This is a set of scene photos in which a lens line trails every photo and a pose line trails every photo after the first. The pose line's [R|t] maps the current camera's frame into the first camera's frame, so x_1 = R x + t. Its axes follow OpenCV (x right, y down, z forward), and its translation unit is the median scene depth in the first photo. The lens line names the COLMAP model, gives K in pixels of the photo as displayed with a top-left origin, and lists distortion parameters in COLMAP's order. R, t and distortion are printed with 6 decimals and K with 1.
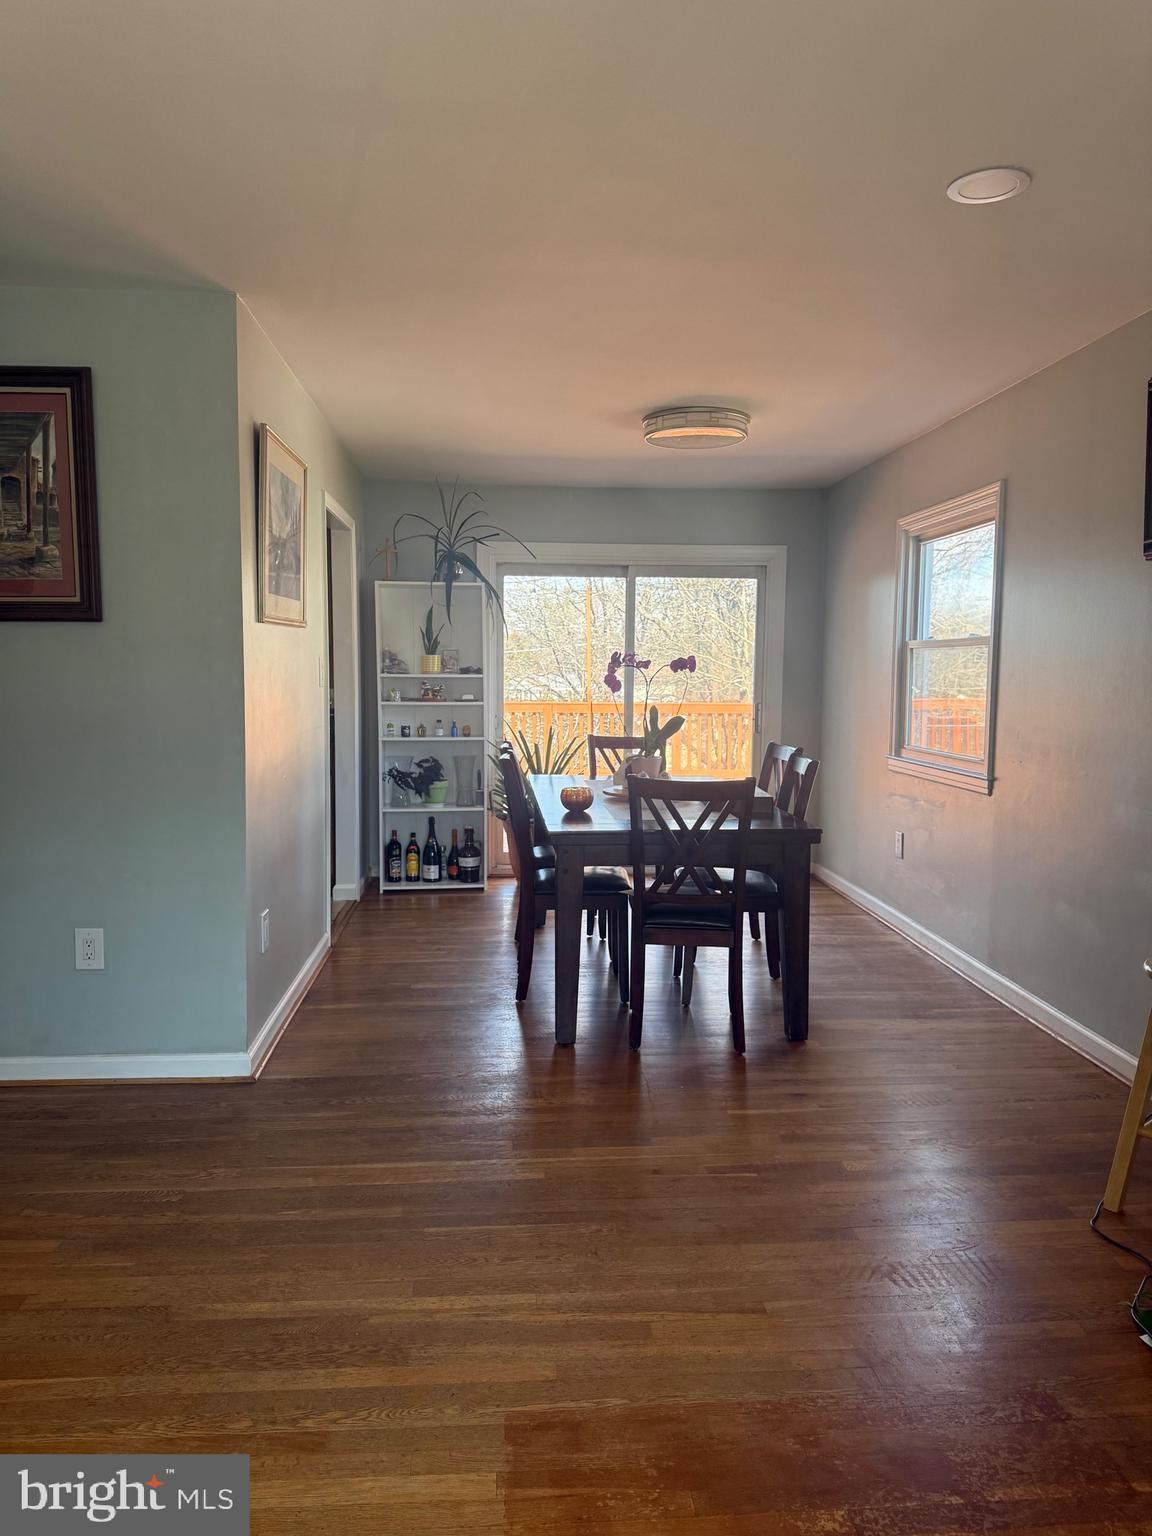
lens RADIAL K [[1107.0, 0, 575.2], [0, 1107.0, 767.3], [0, 0, 1]] dist [0.081206, -0.069515]
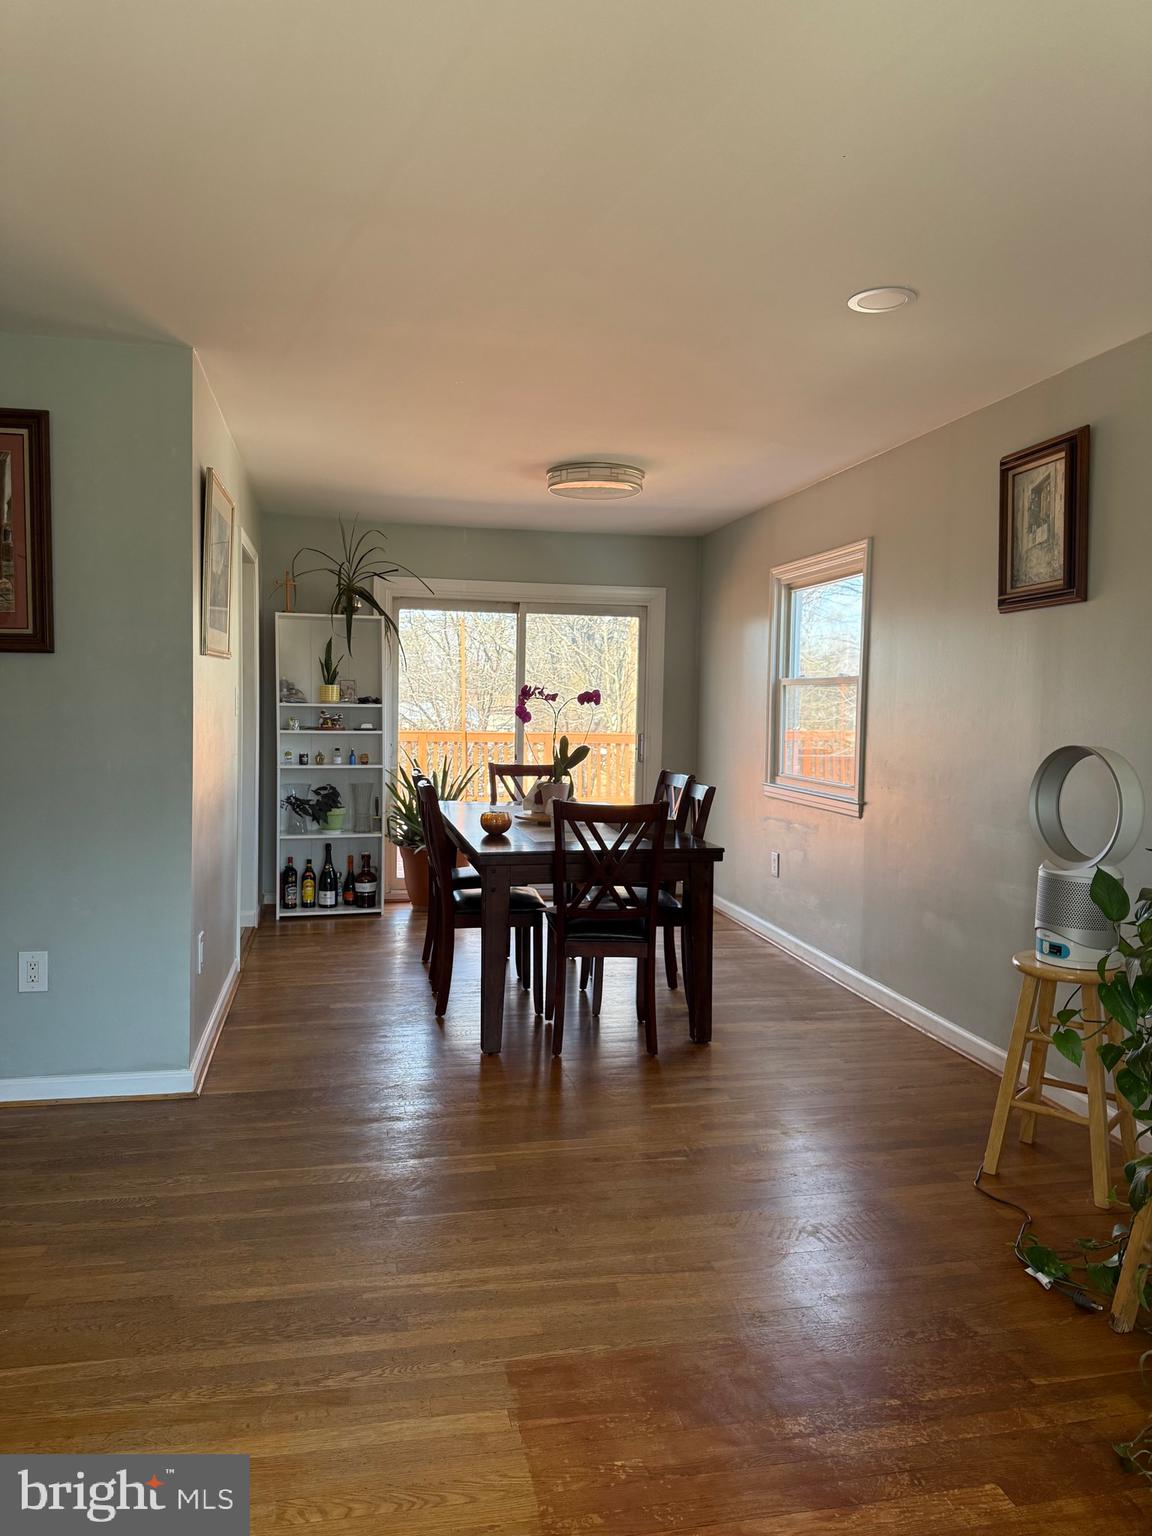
lens RADIAL K [[1100.3, 0, 569.1], [0, 1100.3, 759.8], [0, 0, 1]] dist [0.098601, -0.099492]
pose [[0.991746, 0.001854, 0.128203, -0.079165], [0.002371, 0.999459, -0.032791, 0.003624], [-0.128195, 0.032825, 0.991206, -0.078235]]
